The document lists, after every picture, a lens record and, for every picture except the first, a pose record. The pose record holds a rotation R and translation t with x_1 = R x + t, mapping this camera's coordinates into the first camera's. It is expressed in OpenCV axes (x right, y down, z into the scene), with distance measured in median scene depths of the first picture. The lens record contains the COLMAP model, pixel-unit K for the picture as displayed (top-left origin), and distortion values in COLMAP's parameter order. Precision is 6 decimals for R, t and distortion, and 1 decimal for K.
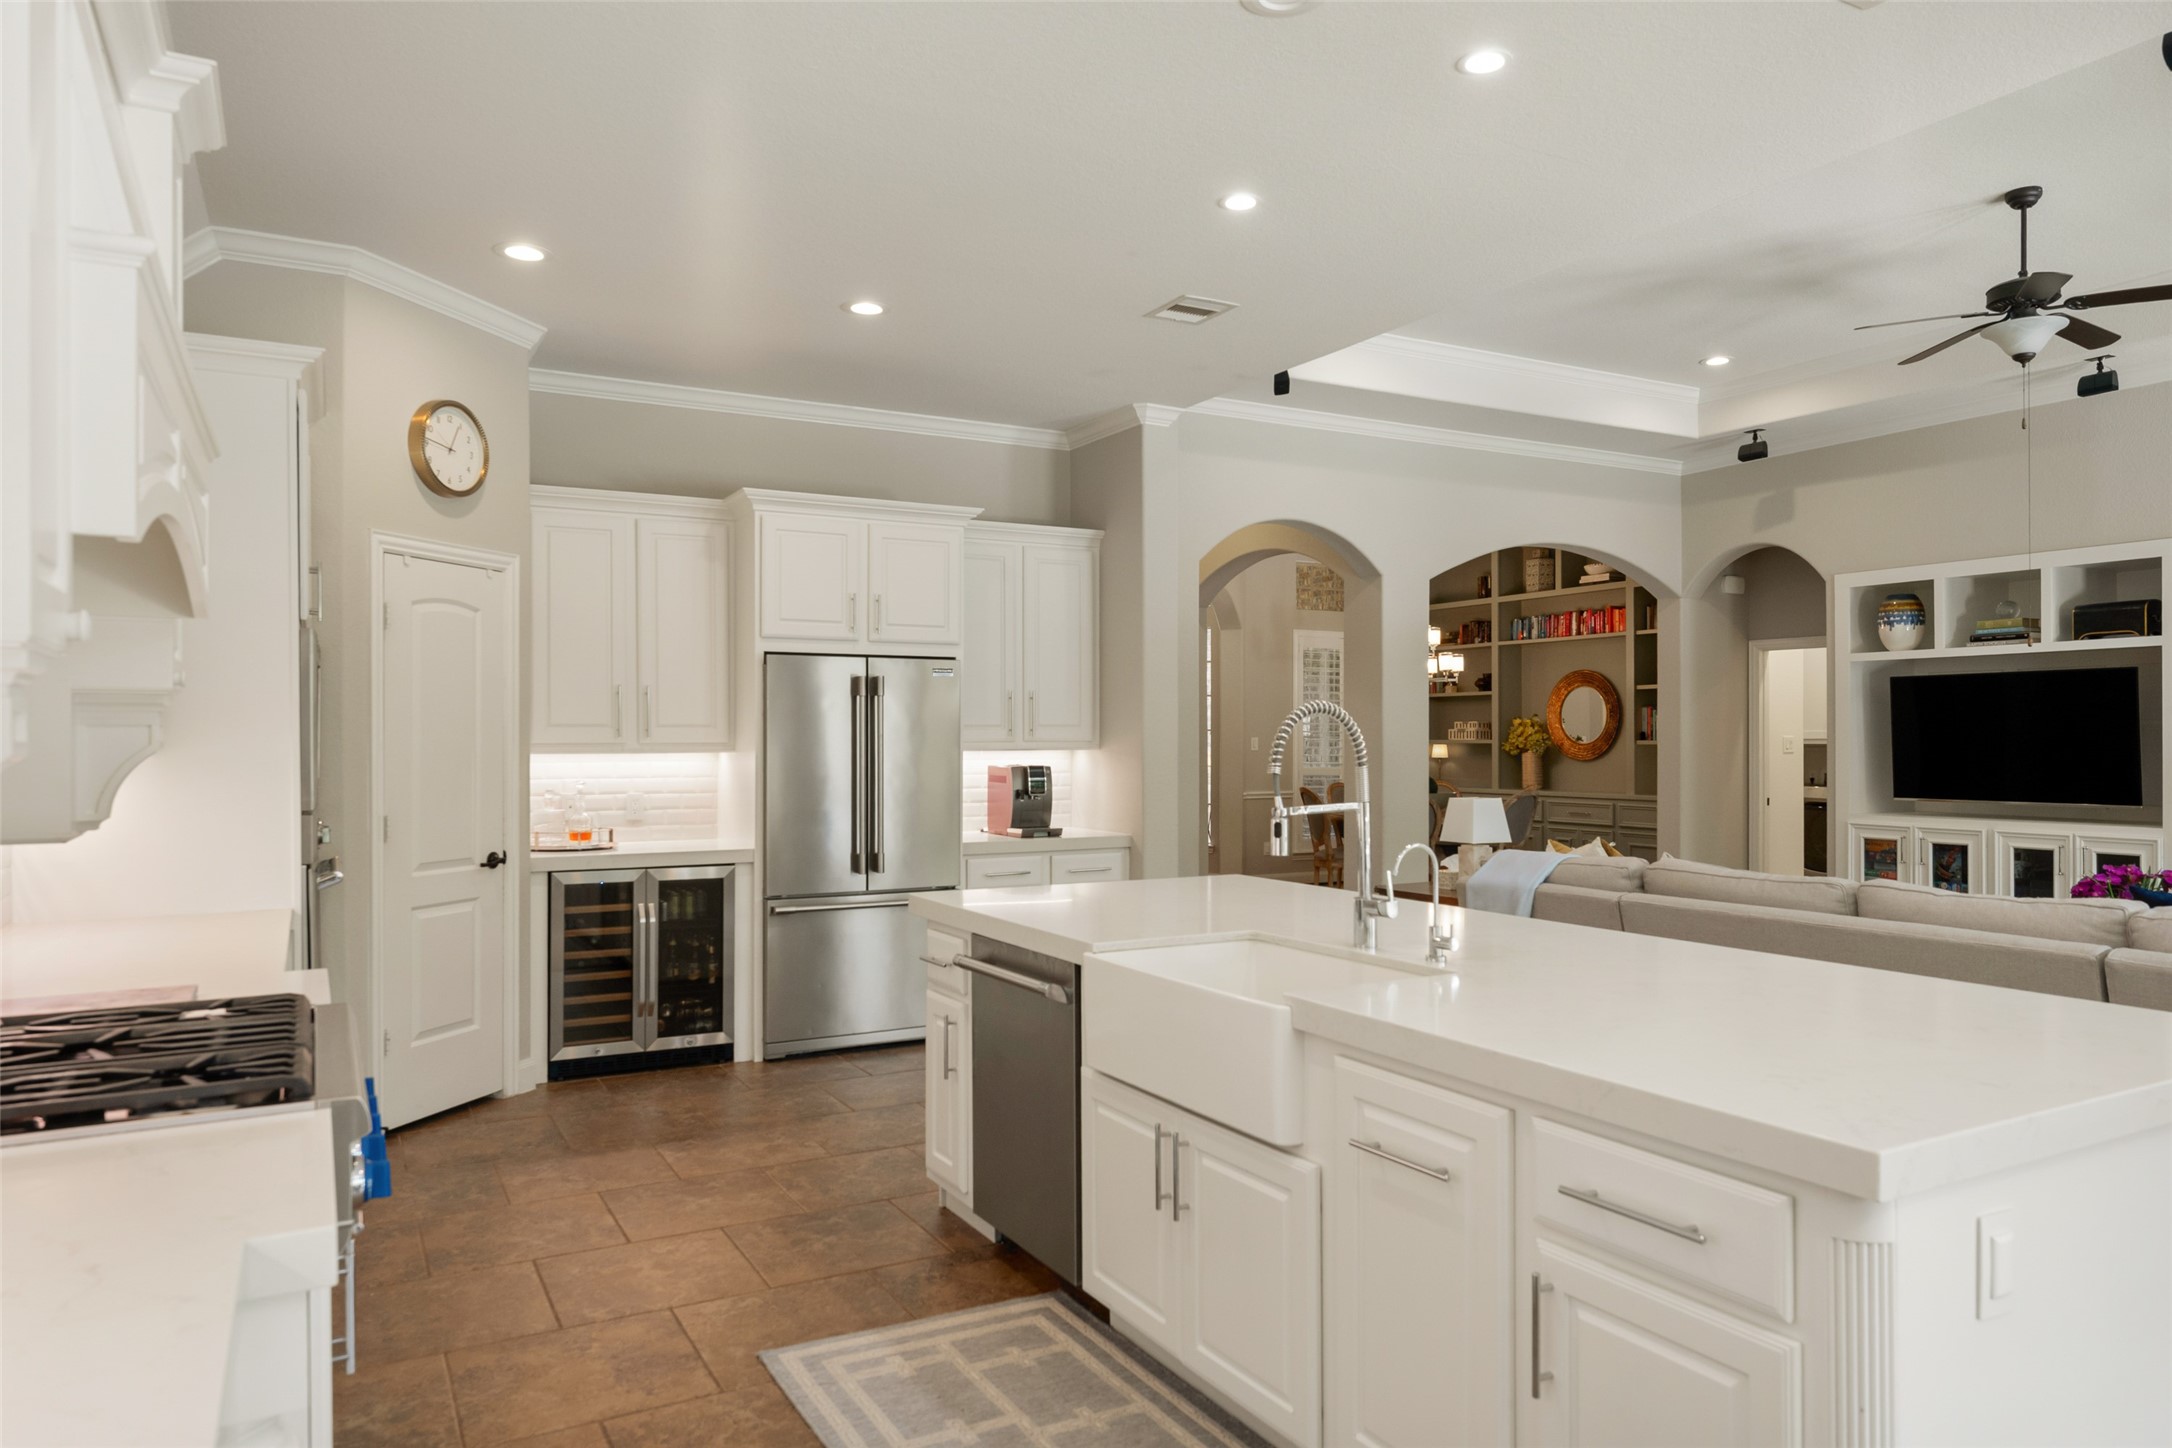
lens RADIAL K [[1403.7, 0, 1082.3], [0, 1403.7, 728.5], [0, 0, 1]] dist [0.018269, -0.001700]
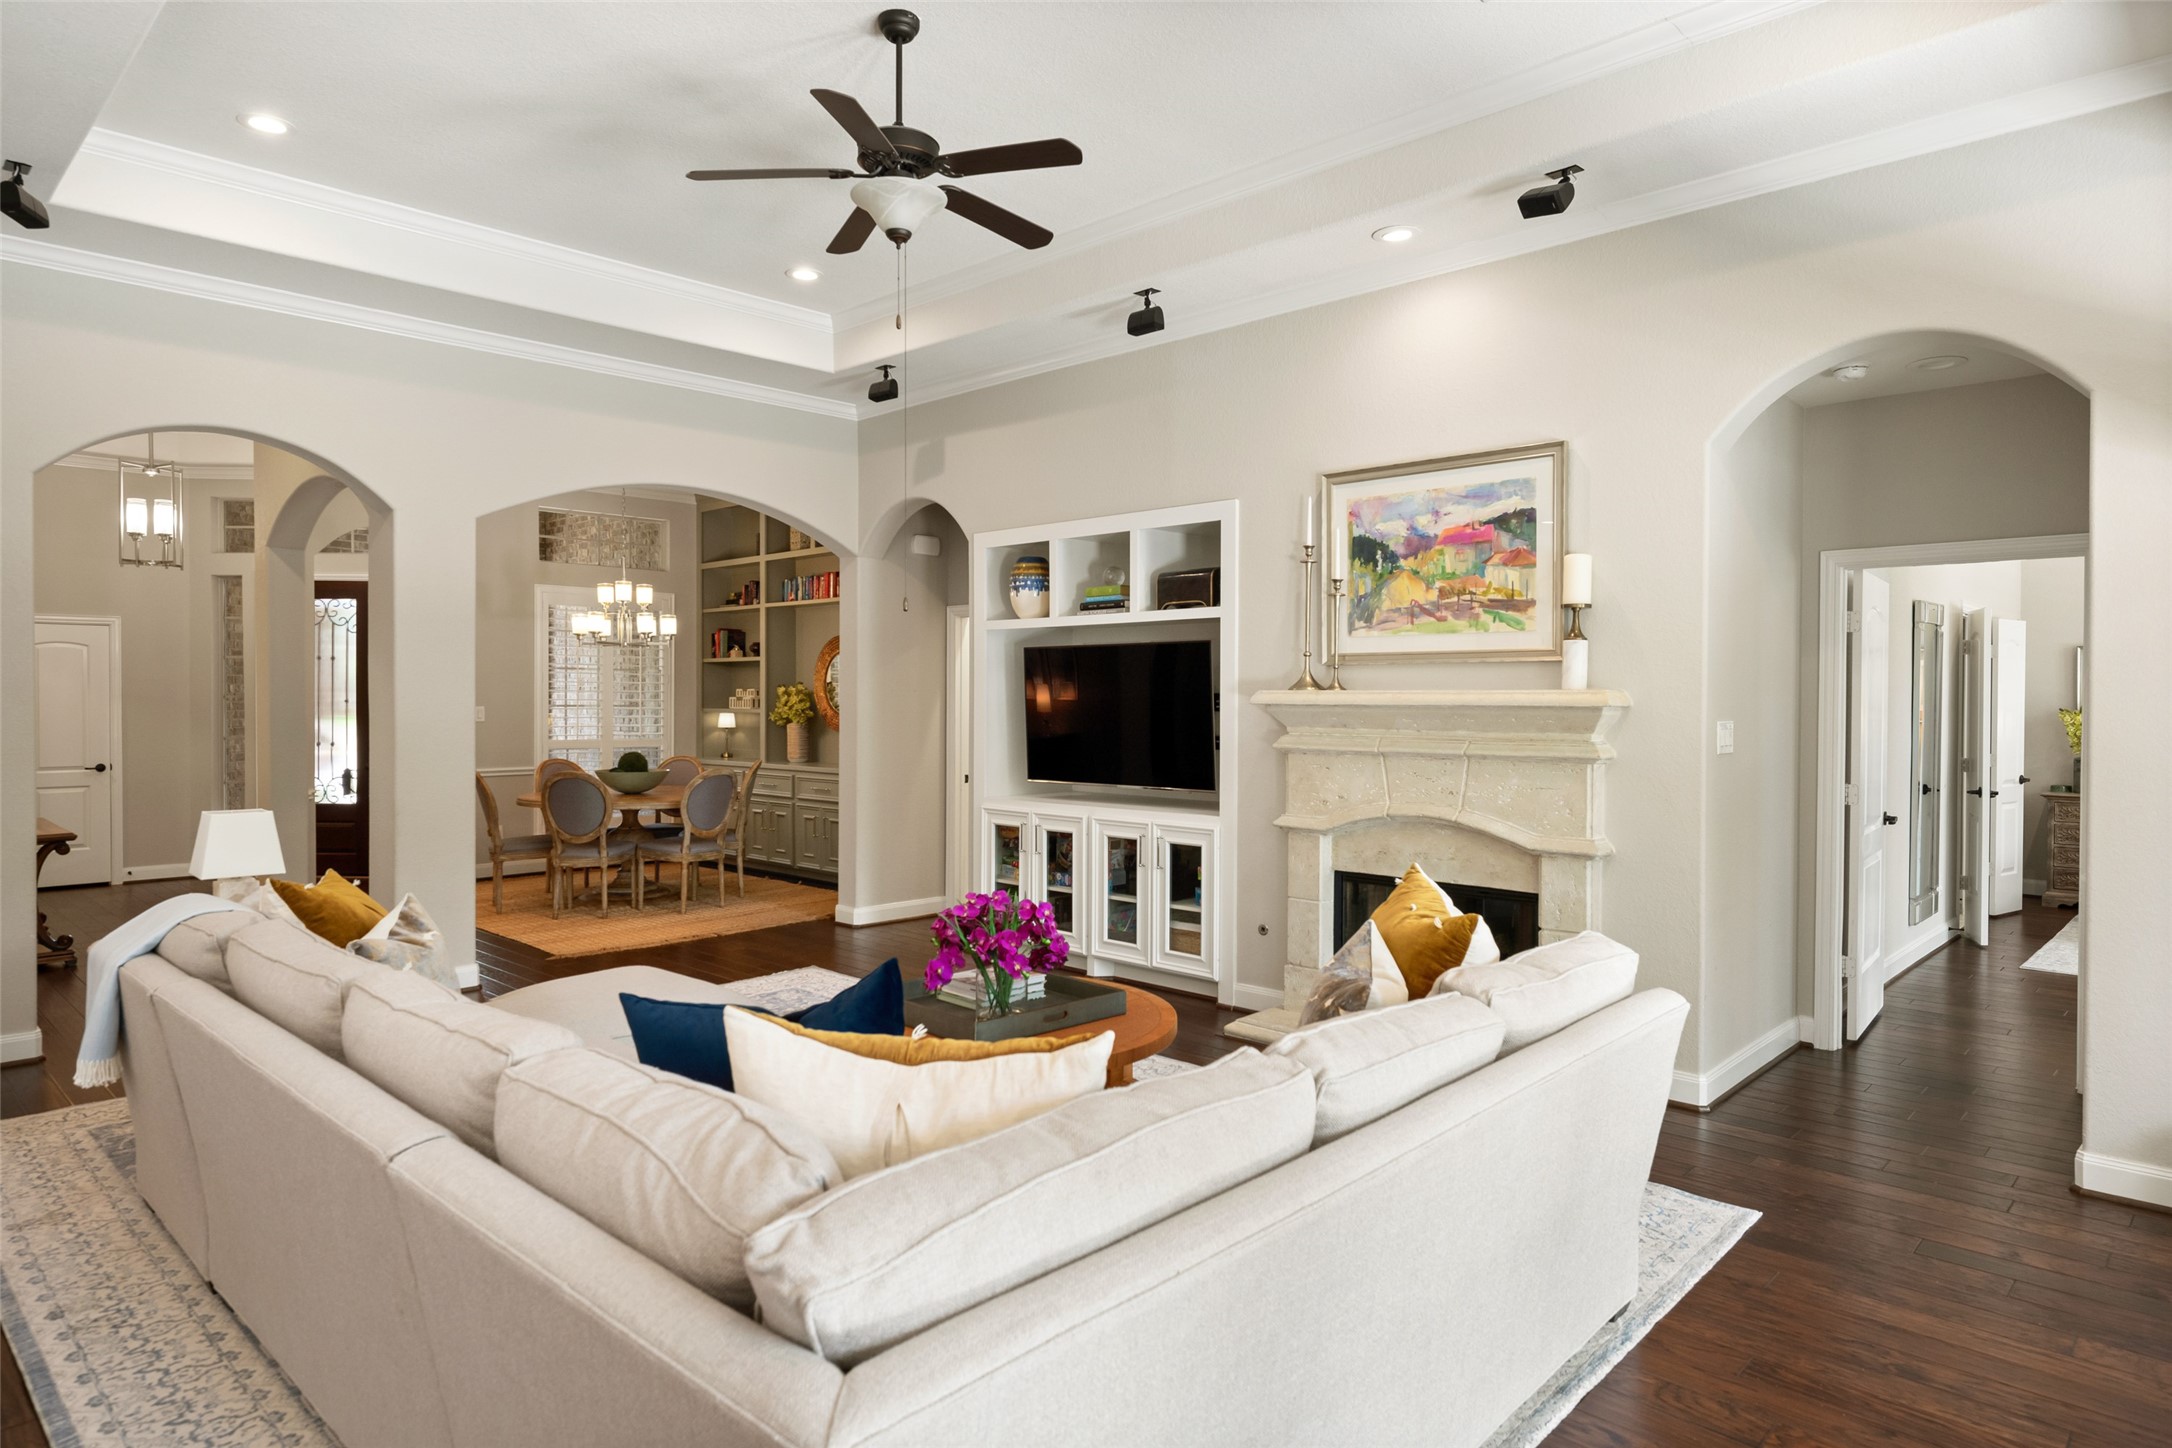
lens RADIAL K [[1263.8, 0, 1085.3], [0, 1263.8, 700.2], [0, 0, 1]] dist [0.004547, 0.002247]
pose [[0.957637, 0.000178, 0.287979, 0.383414], [-0.003511, 0.999933, 0.011058, -0.011701], [-0.287958, -0.011601, 0.957573, 0.210073]]
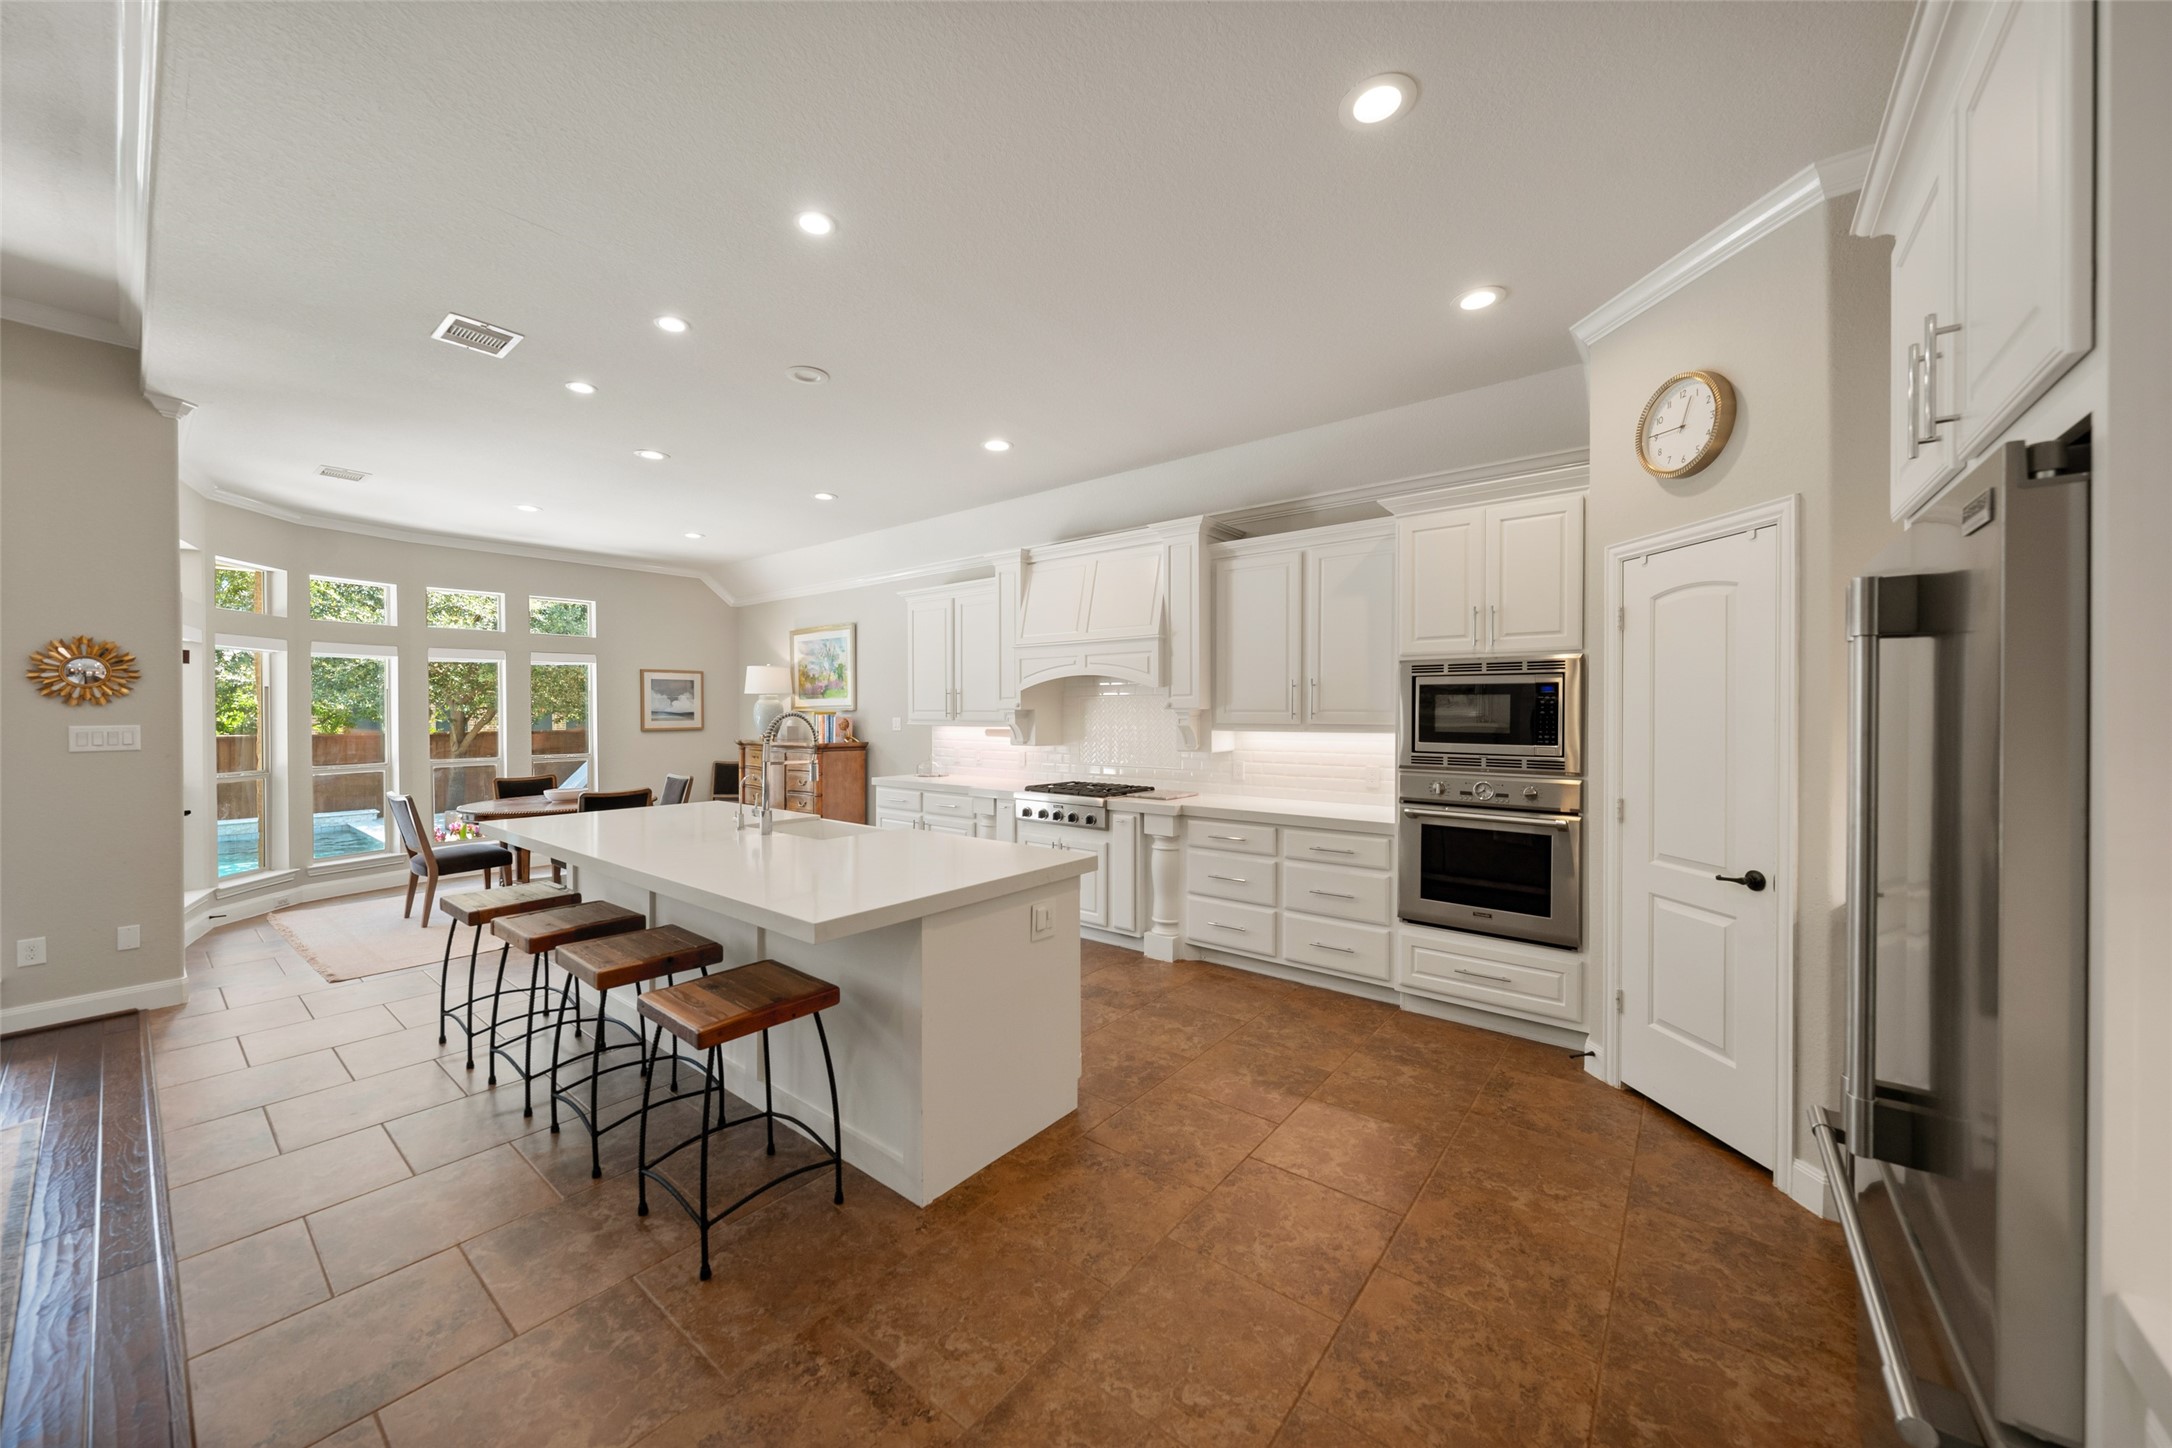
lens RADIAL K [[795.1, 0, 1068.2], [0, 795.1, 715.5], [0, 0, 1]] dist [-0.002598, -0.000693]
pose [[-0.931273, 0.006095, -0.364270, 0.078100], [0.005971, 0.999981, 0.001464, -0.003575], [0.364272, -0.000811, -0.931292, 0.803161]]
